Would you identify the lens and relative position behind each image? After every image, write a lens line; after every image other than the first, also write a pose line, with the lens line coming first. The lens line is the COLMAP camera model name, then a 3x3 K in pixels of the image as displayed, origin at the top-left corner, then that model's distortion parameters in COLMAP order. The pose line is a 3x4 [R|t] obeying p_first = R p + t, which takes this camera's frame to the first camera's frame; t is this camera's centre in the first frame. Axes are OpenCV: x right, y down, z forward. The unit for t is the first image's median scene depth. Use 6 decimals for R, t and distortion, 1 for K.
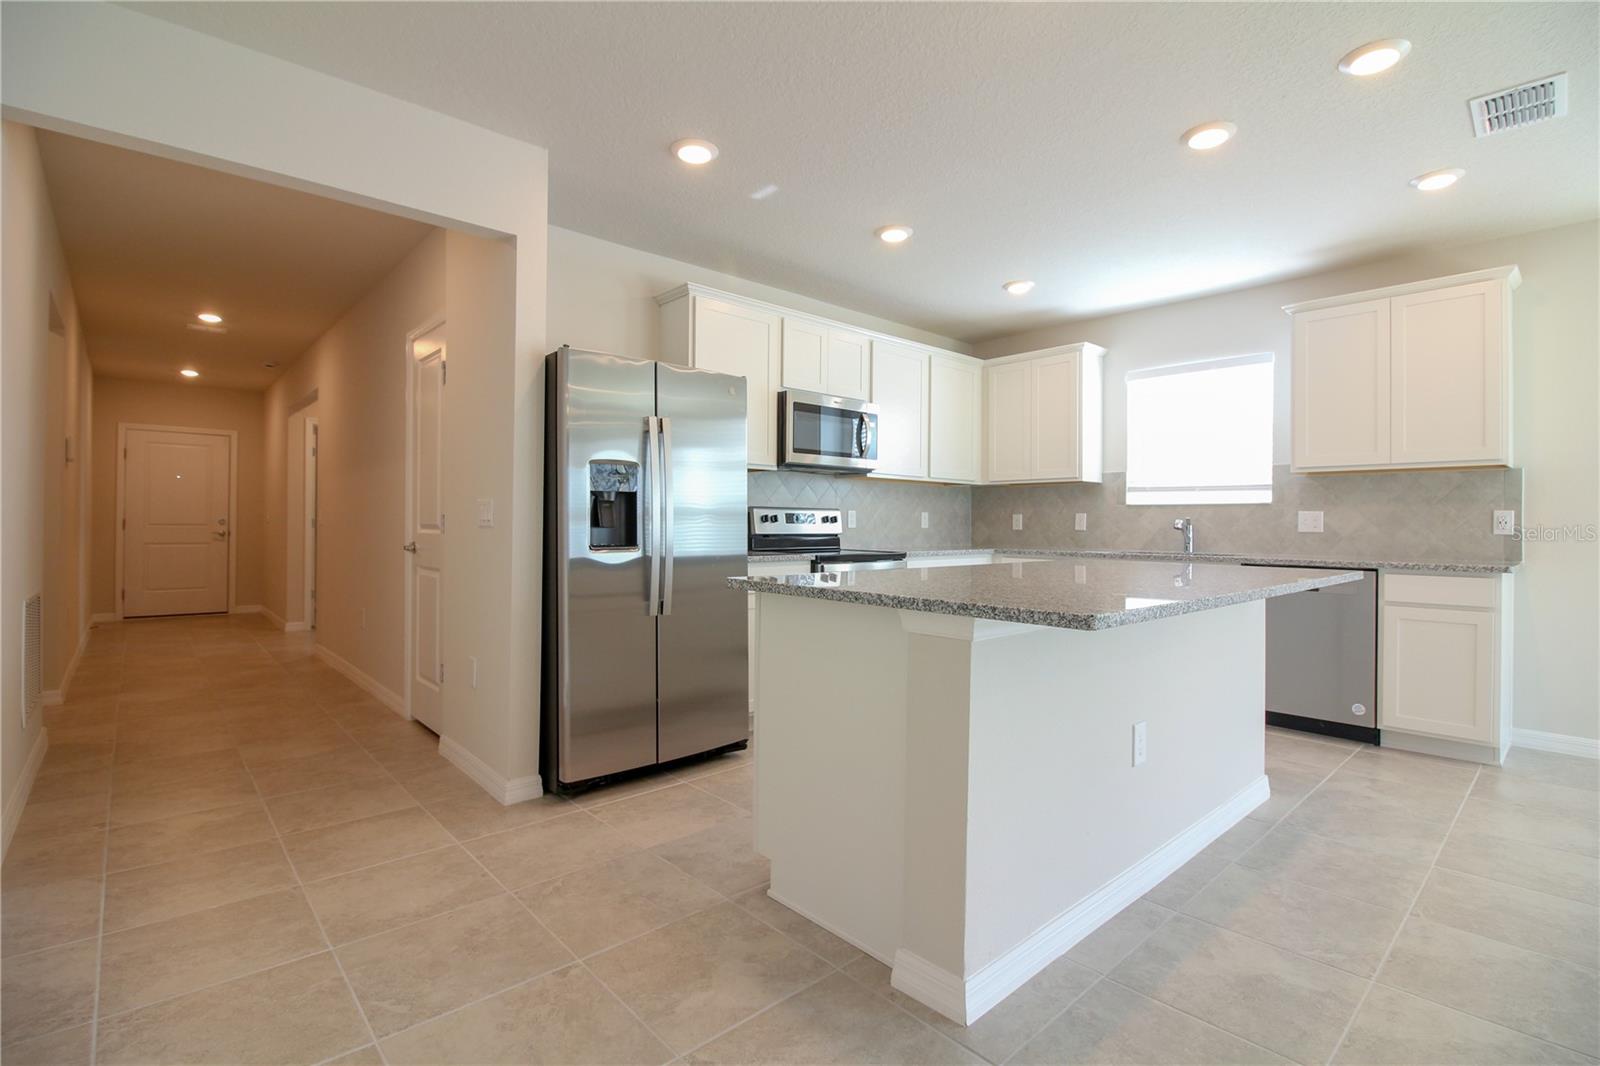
lens RADIAL K [[738.0, 0, 796.9], [0, 738.0, 523.2], [0, 0, 1]] dist [-0.011754, -0.007439]
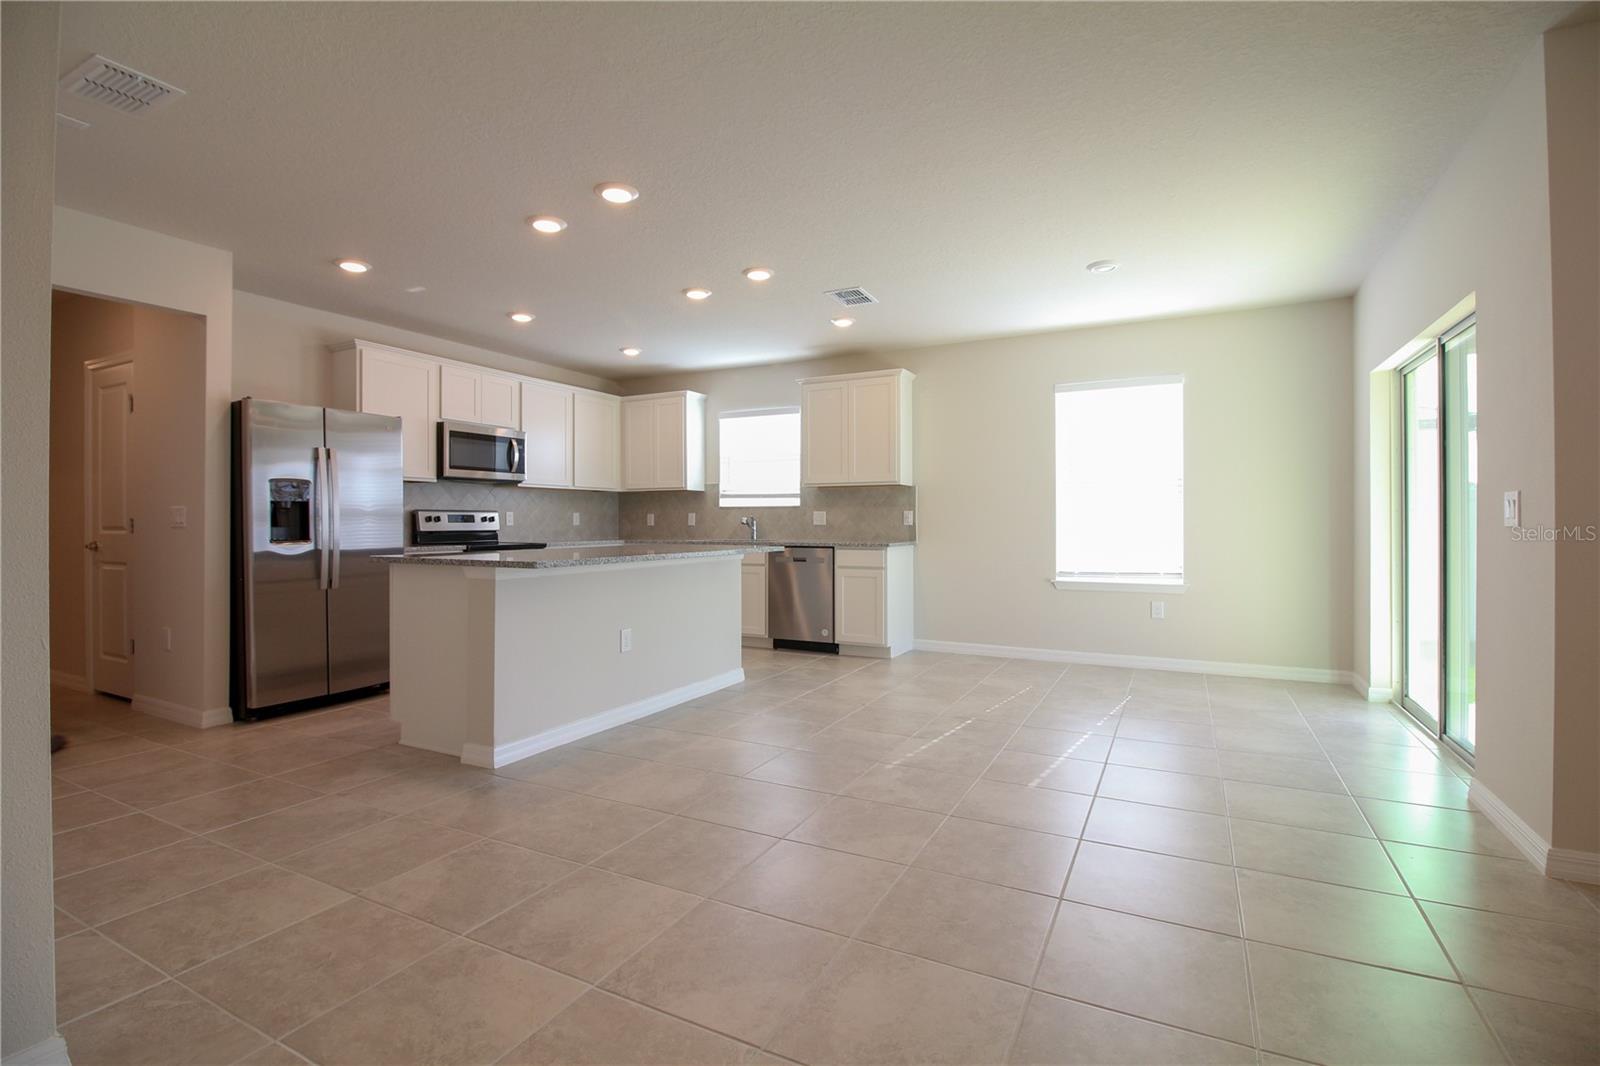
lens RADIAL K [[738.0, 0, 805.0], [0, 738.0, 523.9], [0, 0, 1]] dist [-0.011754, -0.007439]
pose [[0.934839, -0.010482, 0.354918, 0.129500], [0.008871, 0.999942, 0.006165, 0.000318], [-0.354962, -0.002614, 0.934877, -0.487700]]
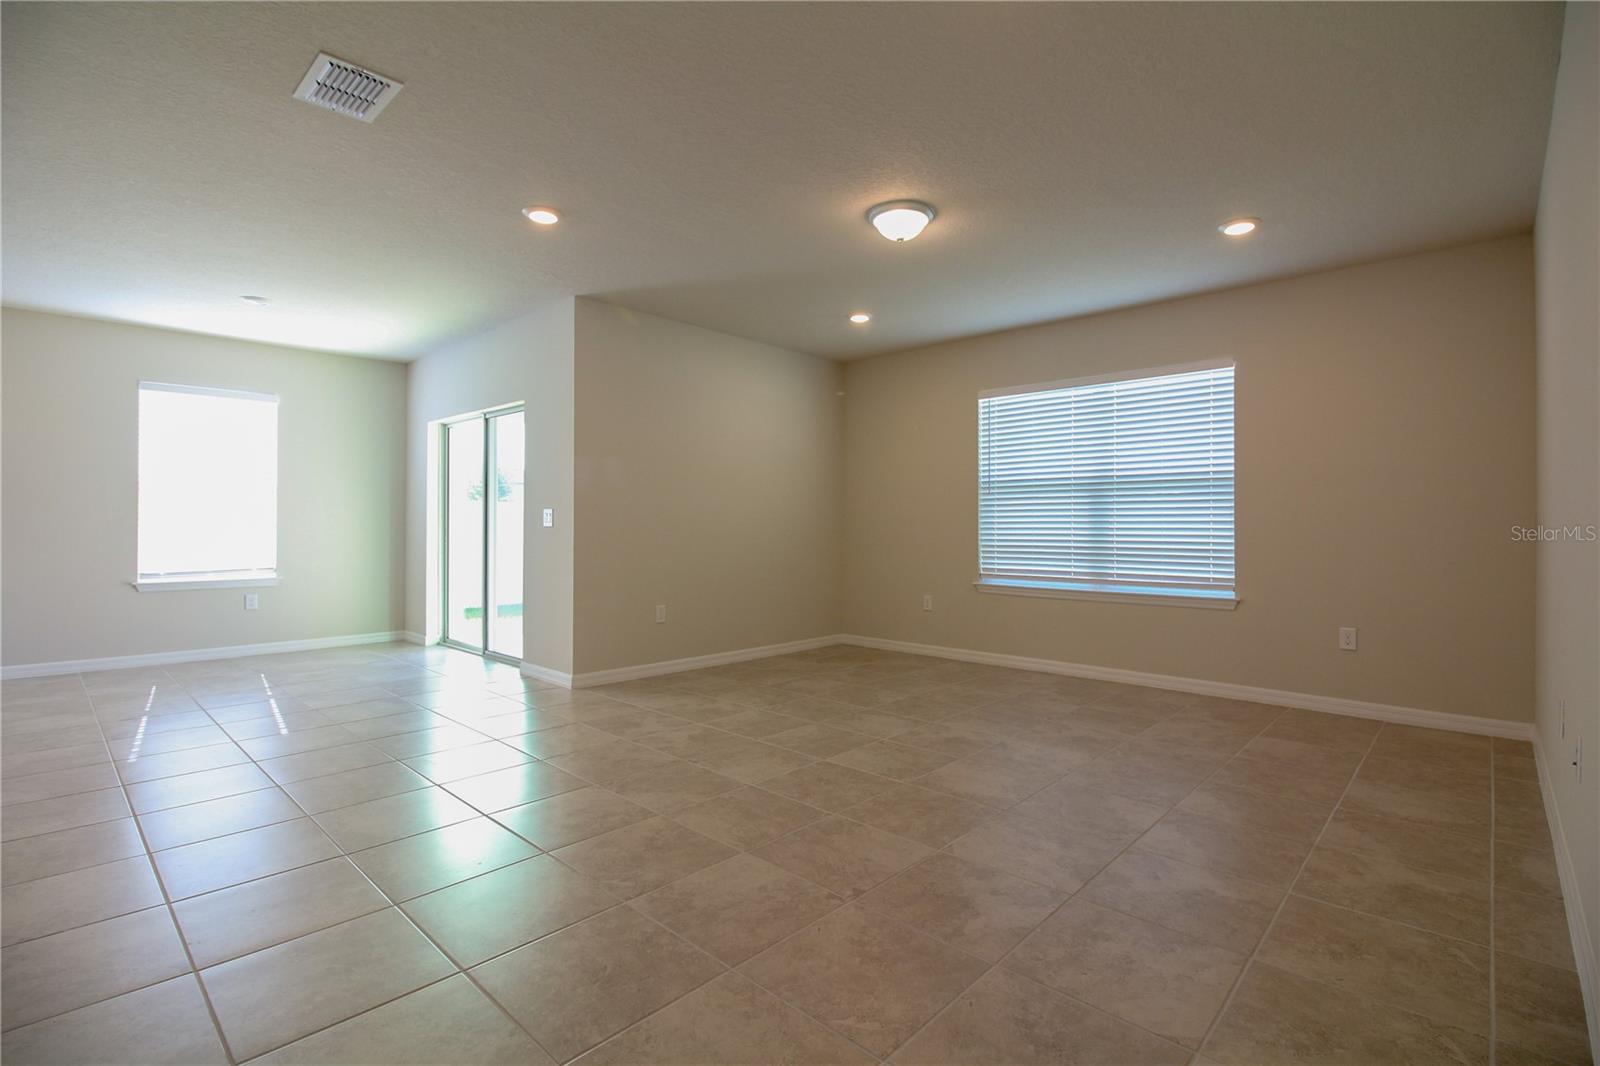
lens RADIAL K [[738.0, 0, 792.9], [0, 738.0, 529.0], [0, 0, 1]] dist [-0.011754, -0.007439]
pose [[-0.080652, -0.014154, 0.996642, -0.384914], [-0.007023, 0.999882, 0.013631, -0.005385], [-0.996718, -0.005900, -0.080742, -0.438831]]
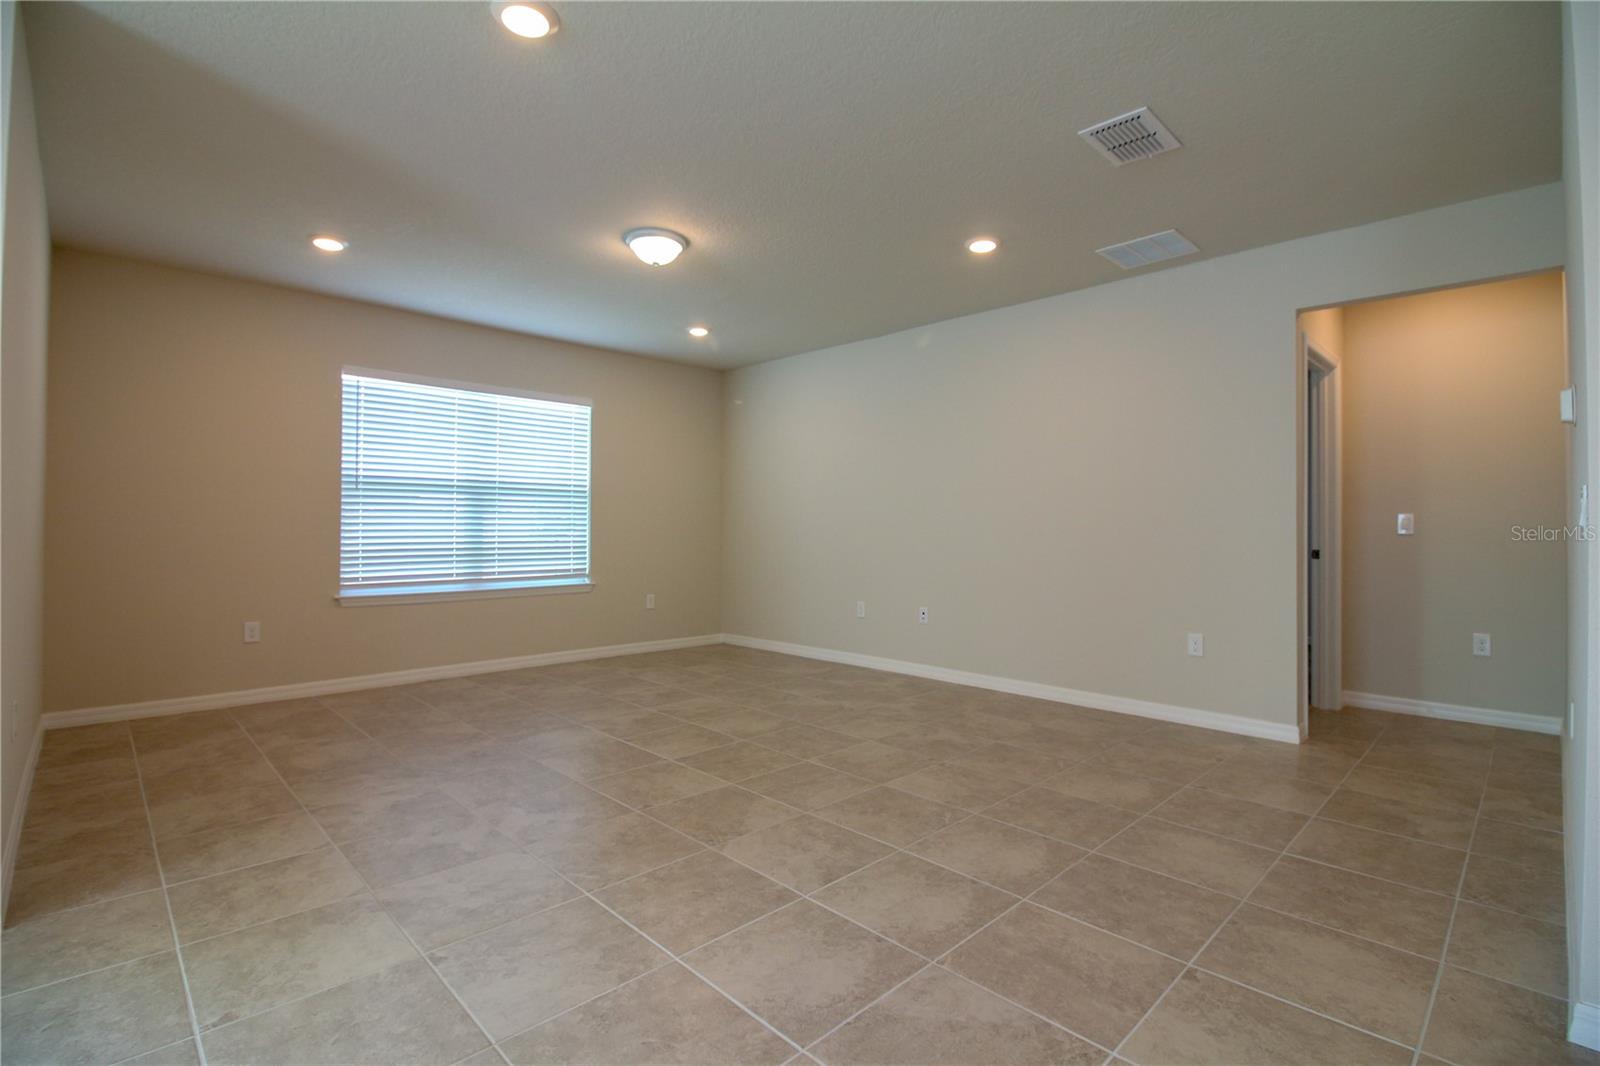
lens RADIAL K [[738.0, 0, 810.6], [0, 738.0, 531.3], [0, 0, 1]] dist [-0.011754, -0.007439]
pose [[-0.998392, -0.014793, -0.054720, 1.041093], [-0.014724, 0.999890, -0.001663, 0.011391], [0.054739, -0.000854, -0.998500, 1.064995]]
